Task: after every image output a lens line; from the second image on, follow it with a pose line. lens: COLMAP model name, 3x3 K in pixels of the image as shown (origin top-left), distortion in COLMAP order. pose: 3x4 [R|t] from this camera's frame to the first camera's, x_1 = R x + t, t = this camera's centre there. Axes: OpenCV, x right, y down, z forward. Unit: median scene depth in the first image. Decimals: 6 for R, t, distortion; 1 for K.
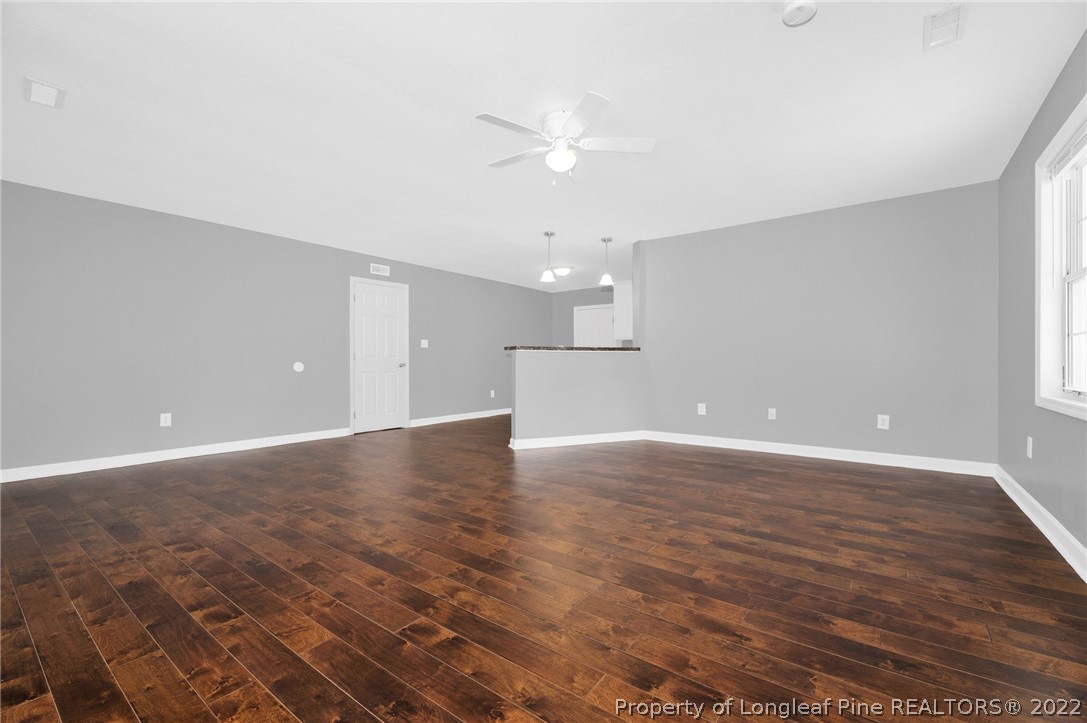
lens RADIAL K [[454.0, 0, 536.1], [0, 454.0, 364.2], [0, 0, 1]] dist [-0.001208, -0.001292]
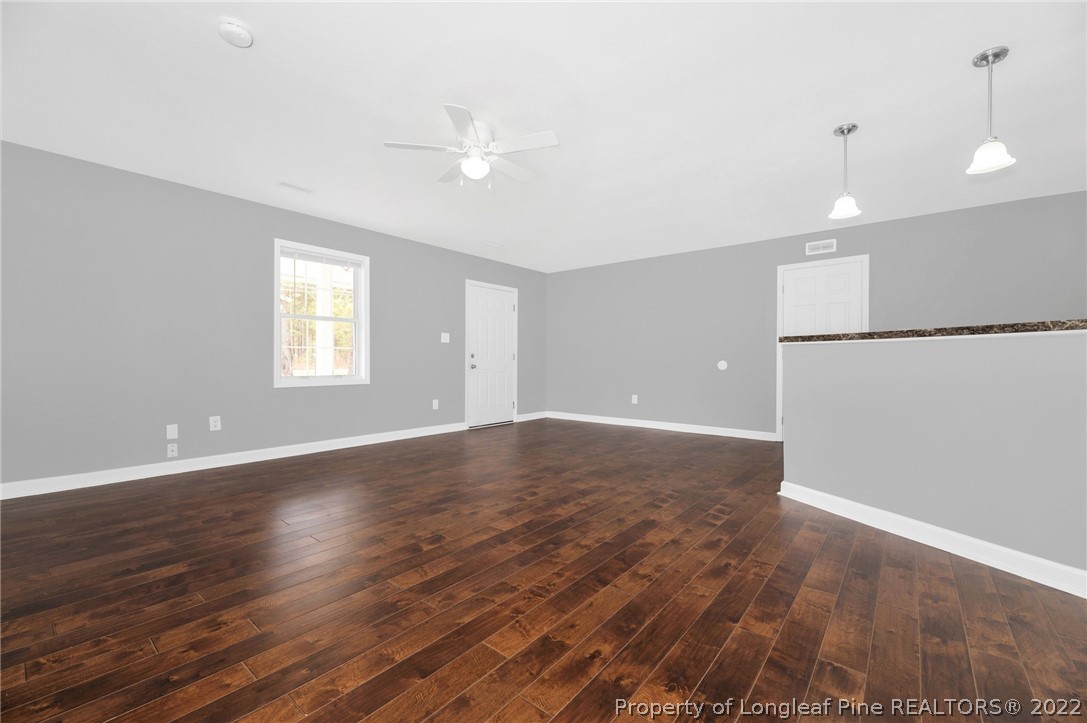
lens RADIAL K [[454.0, 0, 536.1], [0, 454.0, 364.2], [0, 0, 1]] dist [-0.001208, -0.001292]
pose [[-0.043301, 0.011709, -0.998993, 1.193146], [-0.007598, 0.999899, 0.012049, -0.012188], [0.999033, 0.008112, -0.043208, 1.291200]]
